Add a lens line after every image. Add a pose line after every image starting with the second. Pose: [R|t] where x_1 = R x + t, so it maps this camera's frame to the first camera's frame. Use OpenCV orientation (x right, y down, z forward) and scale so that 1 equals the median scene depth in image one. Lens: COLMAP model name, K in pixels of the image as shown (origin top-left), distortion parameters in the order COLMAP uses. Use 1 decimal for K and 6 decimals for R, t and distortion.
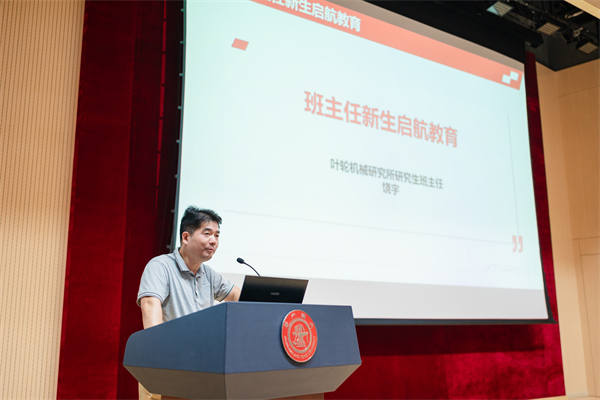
lens RADIAL K [[629.1, 0, 301.3], [0, 629.1, 203.5], [0, 0, 1]] dist [-0.005714, 0.000000]
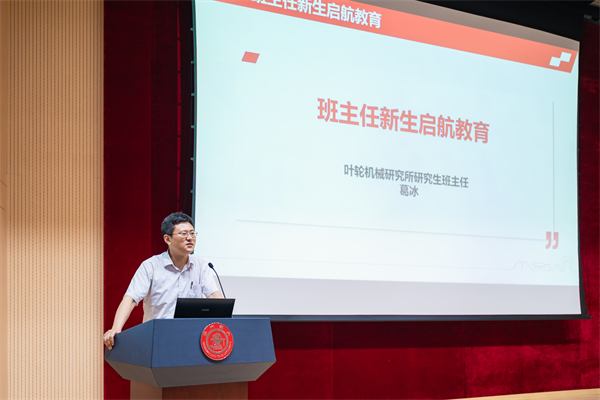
lens RADIAL K [[685.6, 0, 305.1], [0, 685.6, 323.5], [0, 0, 1]] dist [-0.000081, 0.000000]
pose [[0.984058, 0.011679, -0.177464, 0.173263], [0.026900, 0.976587, 0.213436, -0.054217], [0.175802, -0.214807, 0.960704, -0.150135]]
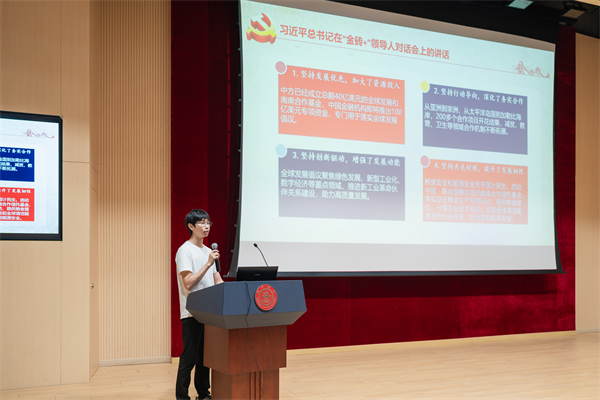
lens RADIAL K [[665.8, 0, 310.8], [0, 665.8, 273.3], [0, 0, 1]] dist [-0.001319, 0.000000]
pose [[0.978538, 0.013825, -0.205603, 0.218179], [0.032779, 0.974600, 0.221541, -0.124663], [0.203443, -0.223526, 0.953230, -0.368098]]
